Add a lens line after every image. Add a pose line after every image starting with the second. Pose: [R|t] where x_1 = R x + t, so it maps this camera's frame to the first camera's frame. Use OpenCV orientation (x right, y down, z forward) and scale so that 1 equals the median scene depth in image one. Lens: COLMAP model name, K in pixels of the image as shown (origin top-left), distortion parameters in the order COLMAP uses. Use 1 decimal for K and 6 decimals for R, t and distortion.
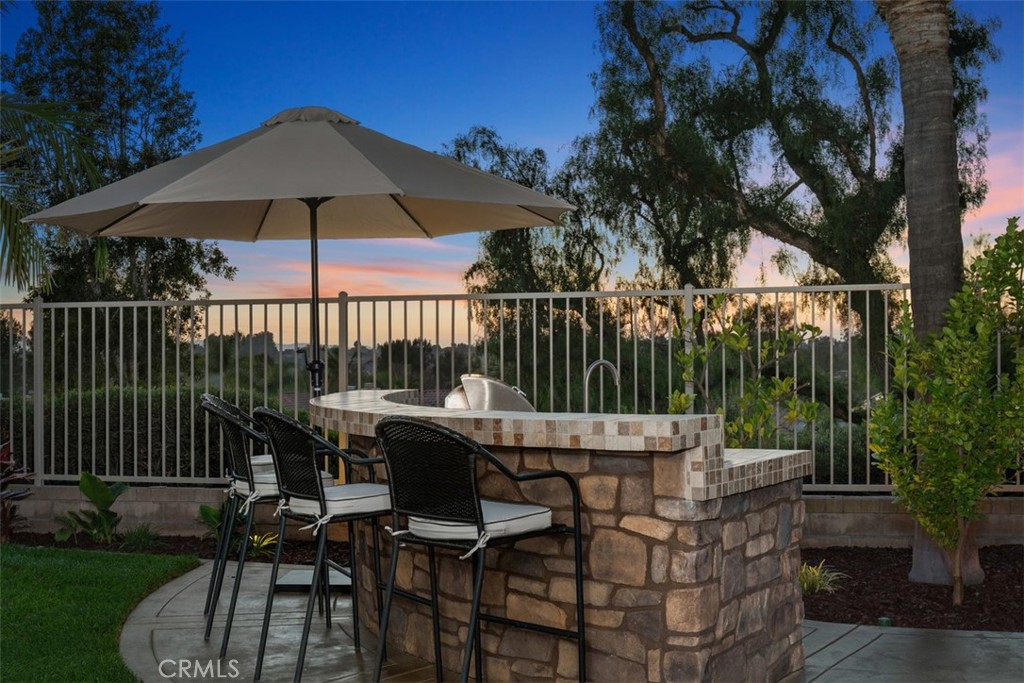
lens RADIAL K [[1350.6, 0, 512.0], [0, 1350.6, 341.5], [0, 0, 1]] dist [-0.023622, -0.004482]
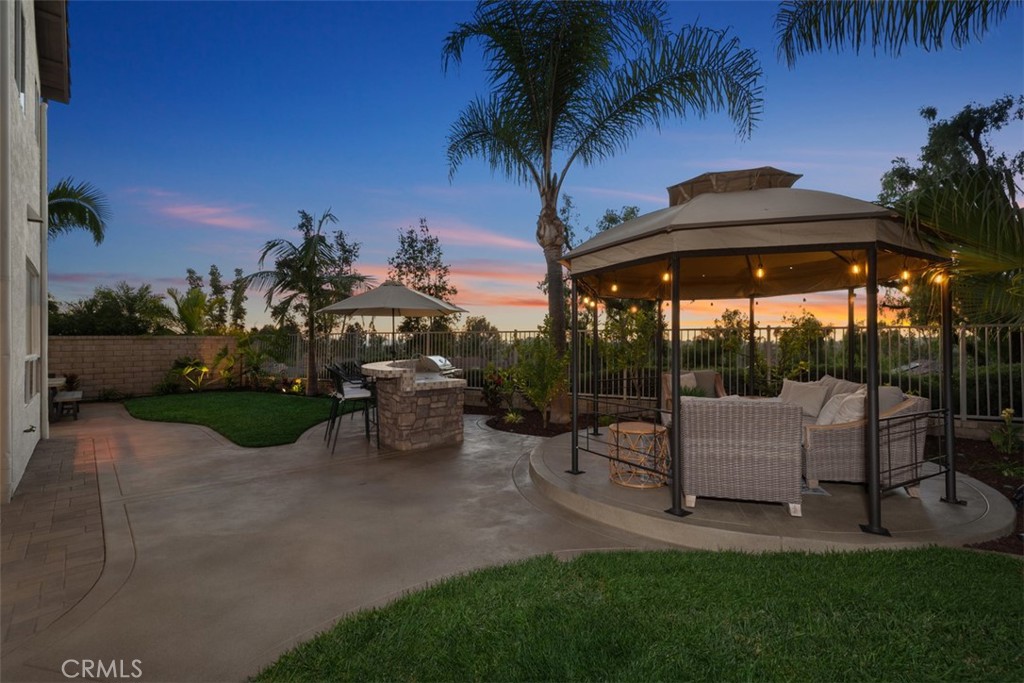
lens RADIAL K [[464.3, 0, 508.2], [0, 464.3, 343.8], [0, 0, 1]] dist [0.001446, 0.001244]
pose [[0.964931, 0.017557, -0.261917, 0.377419], [-0.015510, 0.999831, 0.009881, -0.016941], [0.262046, -0.005473, 0.965040, -0.095343]]
